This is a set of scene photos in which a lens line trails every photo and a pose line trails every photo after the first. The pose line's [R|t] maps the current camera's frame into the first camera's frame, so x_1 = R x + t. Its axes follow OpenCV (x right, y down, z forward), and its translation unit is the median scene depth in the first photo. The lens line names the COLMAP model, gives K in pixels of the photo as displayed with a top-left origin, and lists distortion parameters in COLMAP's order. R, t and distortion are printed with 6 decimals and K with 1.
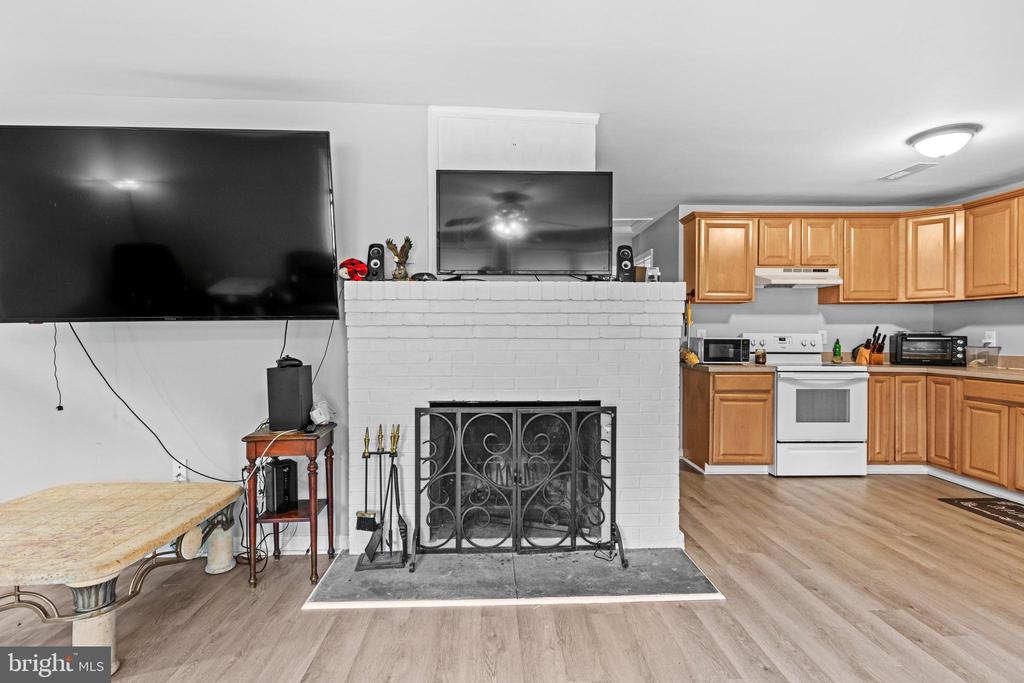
lens RADIAL K [[498.7, 0, 511.1], [0, 498.7, 337.9], [0, 0, 1]] dist [0.005589, -0.000326]
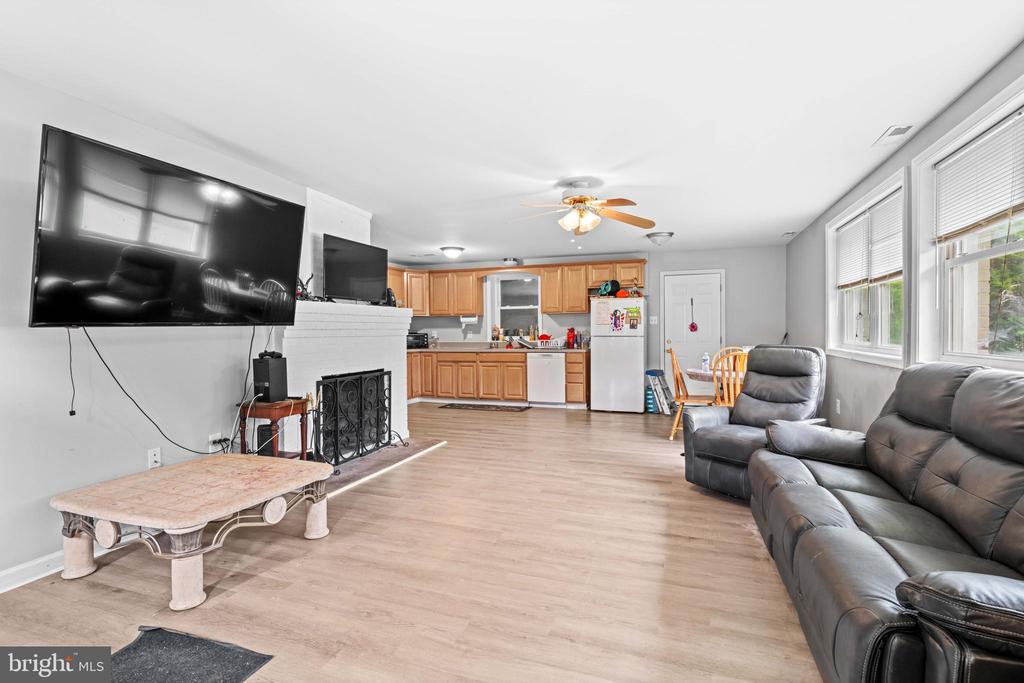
lens RADIAL K [[485.5, 0, 512.0], [0, 485.5, 341.5], [0, 0, 1]] dist [0.000151, -0.000407]
pose [[0.384950, -0.024506, 0.922612, -1.345092], [0.015668, 0.999677, 0.020015, -0.007369], [-0.922804, 0.006751, 0.385210, -0.167892]]
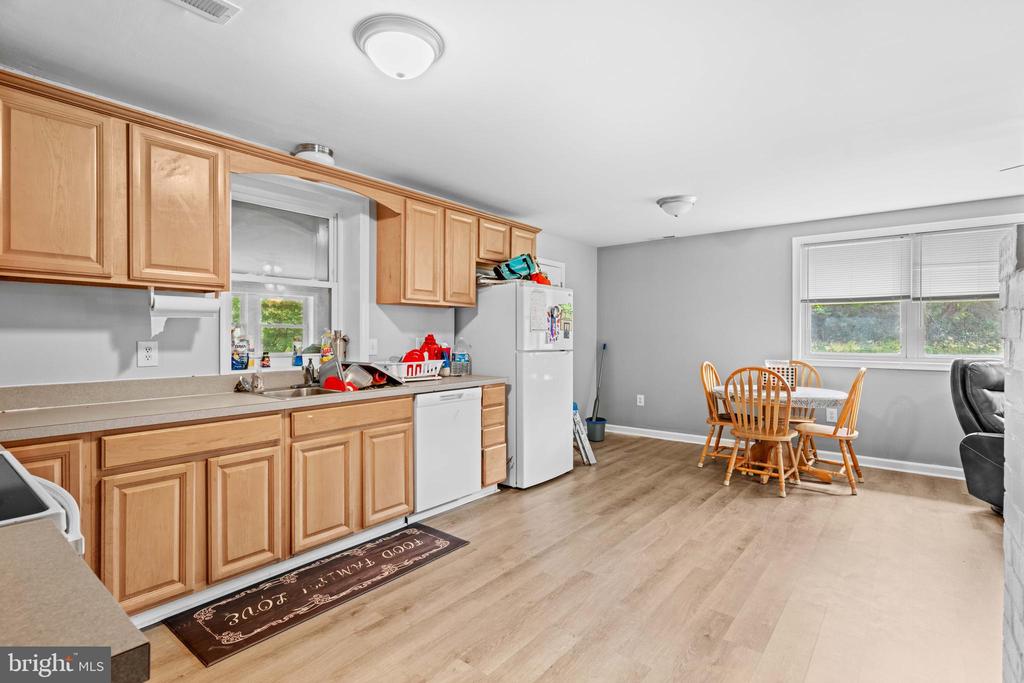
lens RADIAL K [[498.7, 0, 511.1], [0, 498.7, 337.9], [0, 0, 1]] dist [0.005589, -0.000326]
pose [[-0.749644, -0.005523, 0.661818, 0.373391], [0.002451, 0.999935, 0.011121, -0.033679], [-0.661836, 0.009959, -0.749582, 1.617946]]
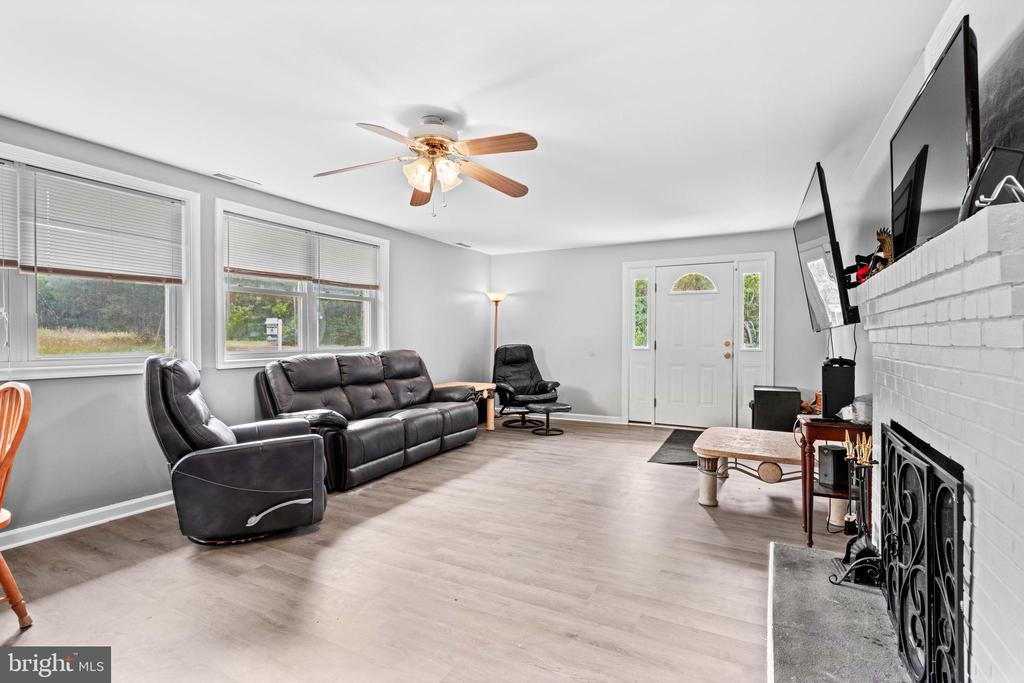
lens RADIAL K [[498.7, 0, 511.1], [0, 498.7, 337.9], [0, 0, 1]] dist [0.005589, -0.000326]
pose [[-0.510639, 0.000816, -0.859795, 0.876116], [-0.009368, 0.999935, 0.006512, -0.009139], [0.859744, 0.011380, -0.510598, 0.867155]]
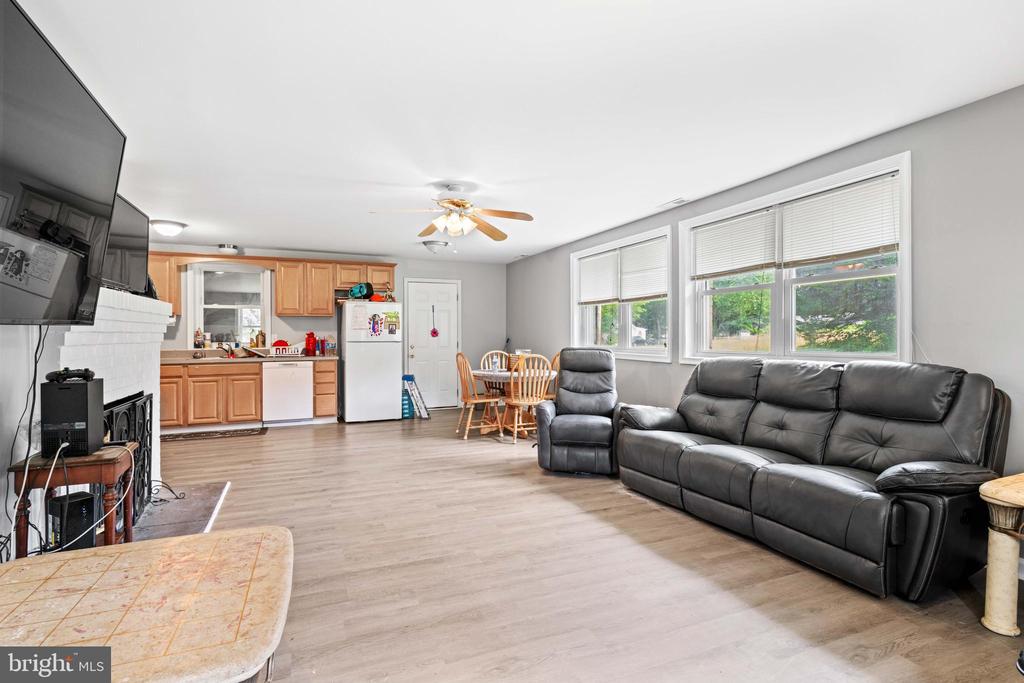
lens RADIAL K [[498.7, 0, 511.1], [0, 498.7, 337.9], [0, 0, 1]] dist [0.005589, -0.000326]
pose [[-0.339769, -0.006867, 0.940484, -1.365879], [0.009895, 0.999892, 0.010876, -0.015237], [-0.940457, 0.013001, -0.339664, 0.544259]]
